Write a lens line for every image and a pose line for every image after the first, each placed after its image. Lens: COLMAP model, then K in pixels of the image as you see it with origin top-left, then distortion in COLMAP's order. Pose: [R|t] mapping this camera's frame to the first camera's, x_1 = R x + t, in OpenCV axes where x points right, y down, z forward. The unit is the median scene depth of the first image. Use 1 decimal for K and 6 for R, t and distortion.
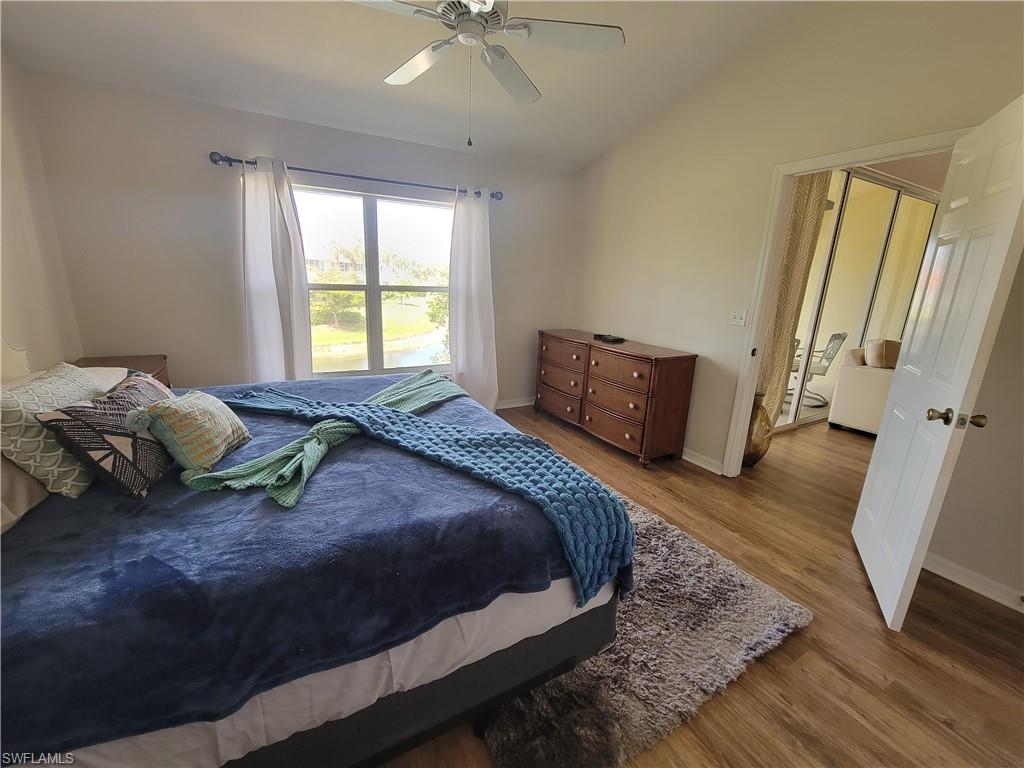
lens RADIAL K [[419.5, 0, 511.7], [0, 419.5, 382.7], [0, 0, 1]] dist [-0.003775, 0.000089]
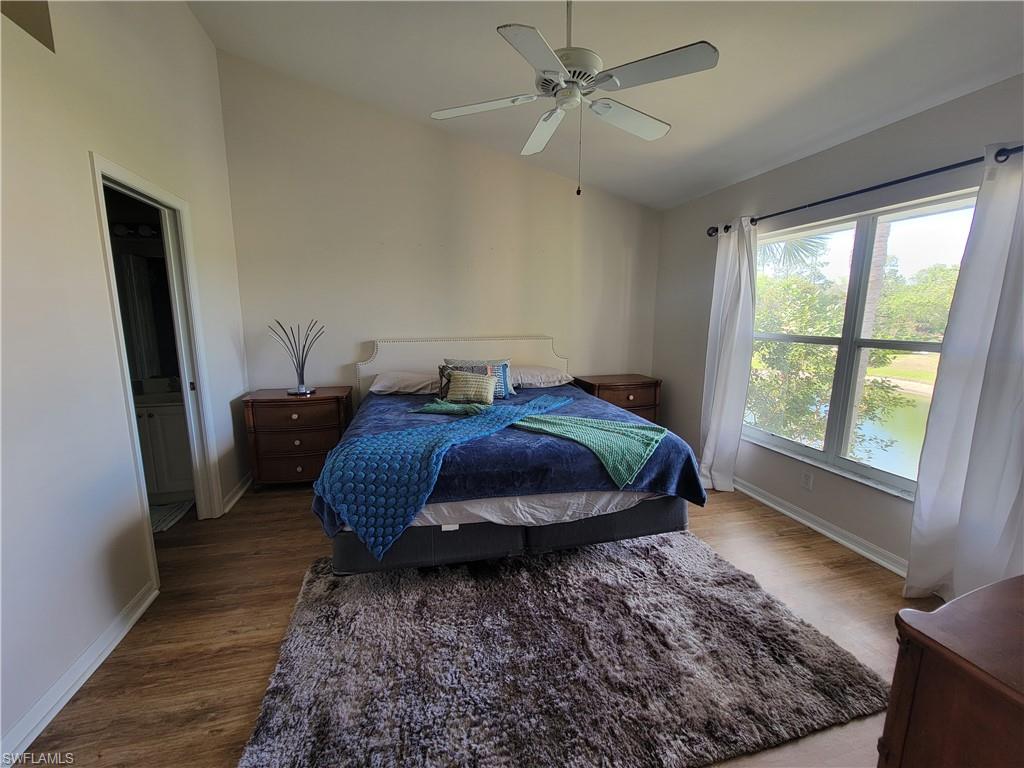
lens RADIAL K [[419.5, 0, 512.4], [0, 419.5, 385.4], [0, 0, 1]] dist [-0.003775, 0.000089]
pose [[-0.232237, 0.118939, -0.965360, 0.521199], [-0.255926, 0.950051, 0.178621, -0.142612], [0.938386, 0.288543, -0.190198, 0.644027]]
